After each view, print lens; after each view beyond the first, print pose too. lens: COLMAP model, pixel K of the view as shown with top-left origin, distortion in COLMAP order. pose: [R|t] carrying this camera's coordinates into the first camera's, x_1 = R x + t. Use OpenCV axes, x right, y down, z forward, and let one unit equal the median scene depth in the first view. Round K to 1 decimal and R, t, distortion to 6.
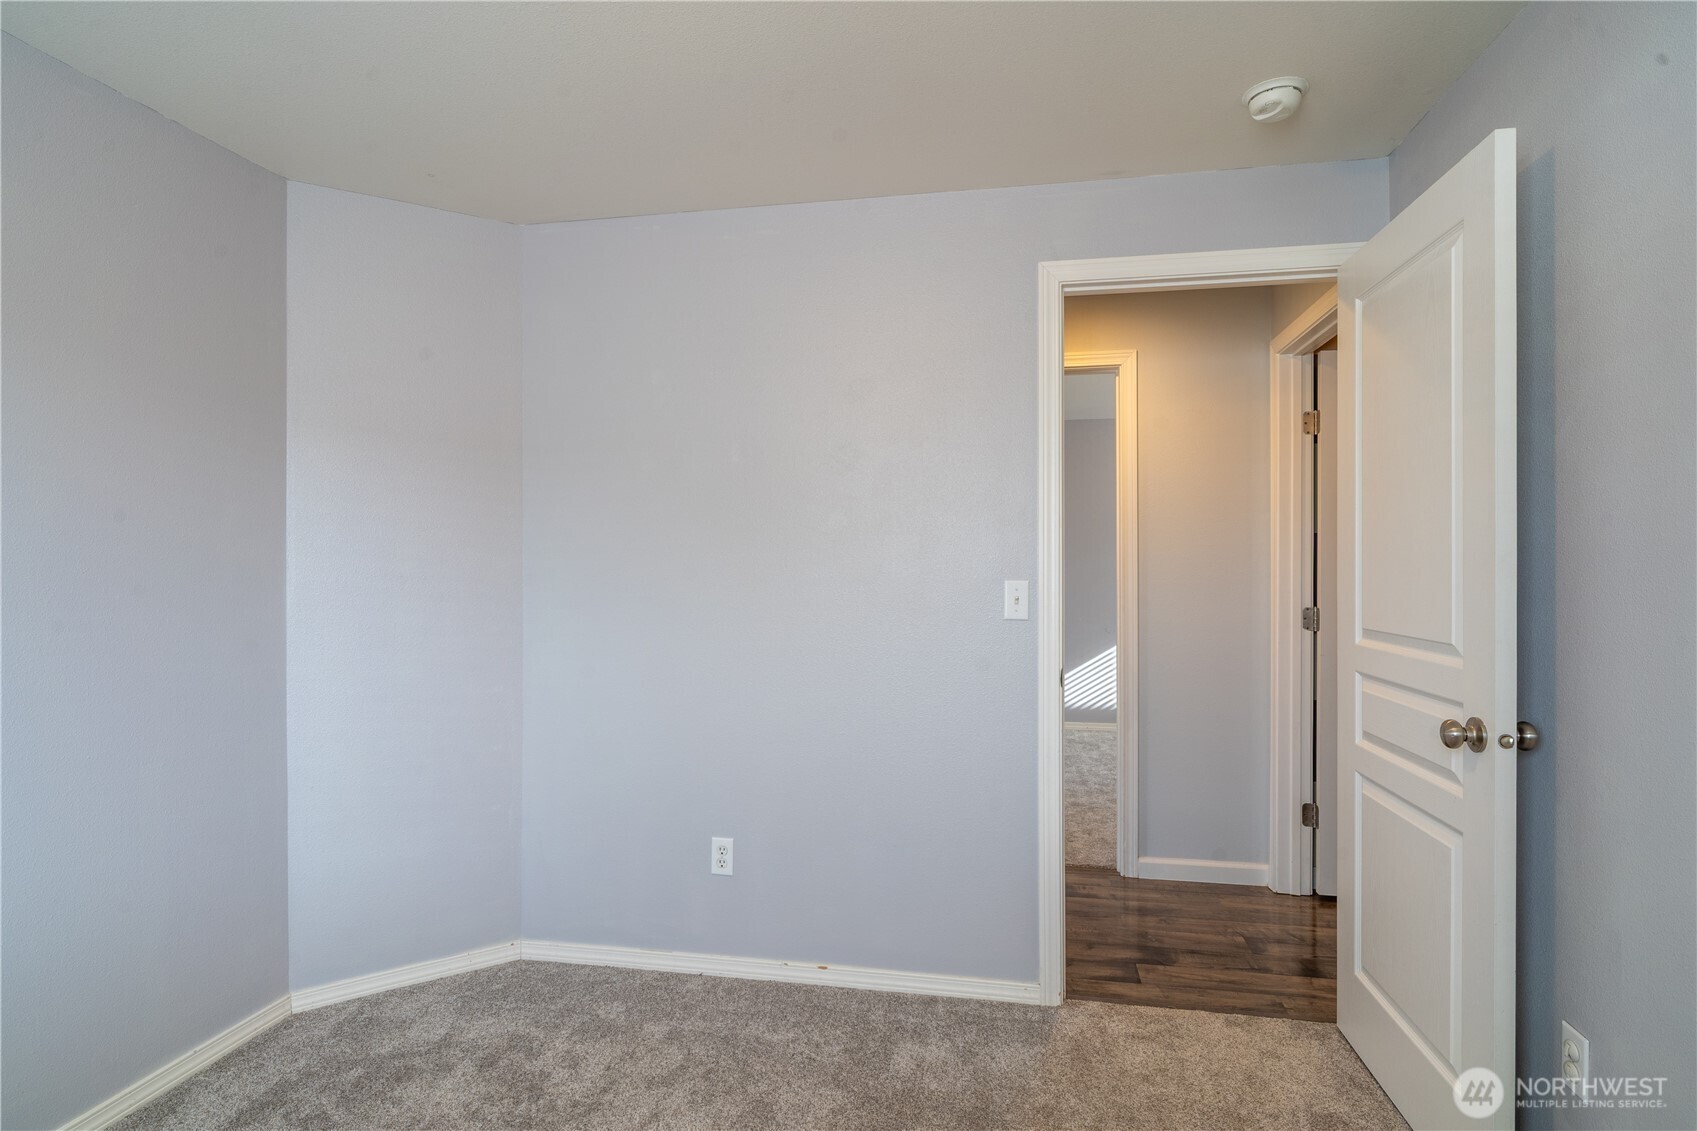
lens RADIAL K [[894.1, 0, 848.5], [0, 894.1, 565.5], [0, 0, 1]] dist [-0.004636, 0.000118]
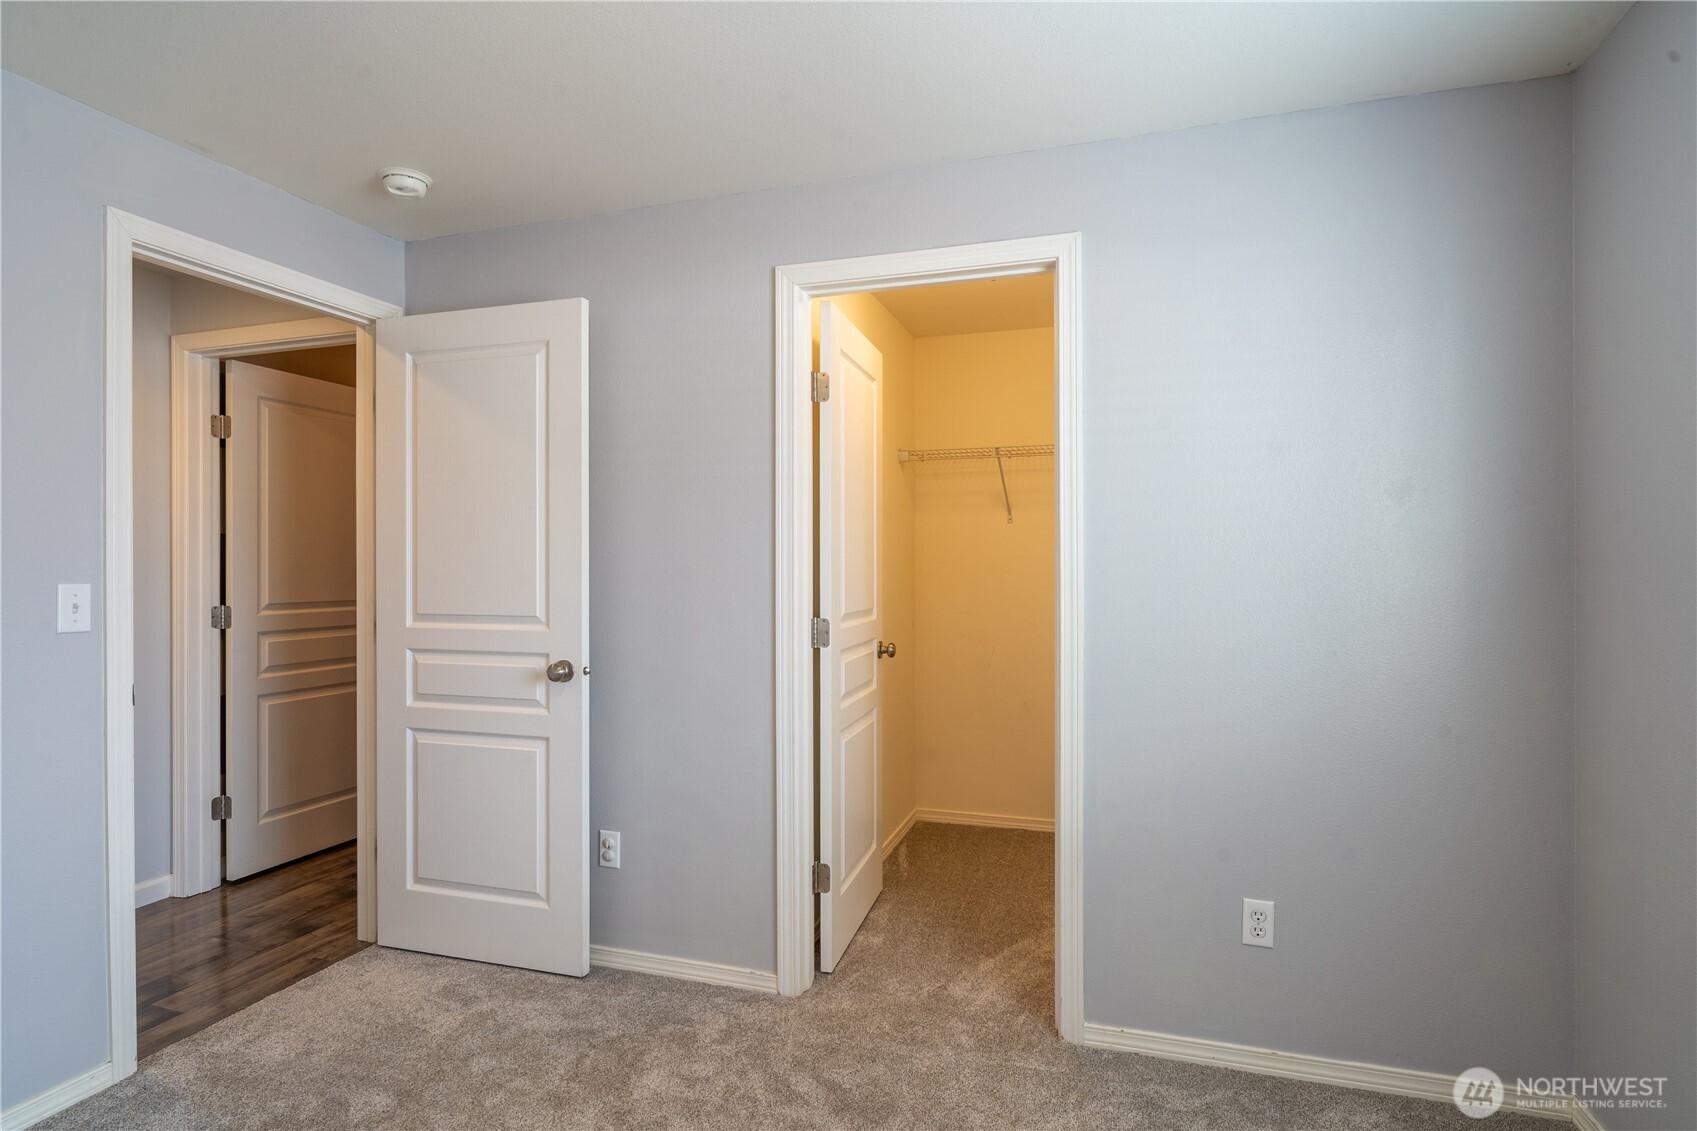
lens RADIAL K [[894.1, 0, 848.5], [0, 894.1, 565.5], [0, 0, 1]] dist [-0.004636, 0.000118]
pose [[0.118709, -0.002744, 0.992925, -0.540657], [0.002878, 0.999993, 0.002419, -0.000226], [-0.992925, 0.002570, 0.118716, 0.205983]]
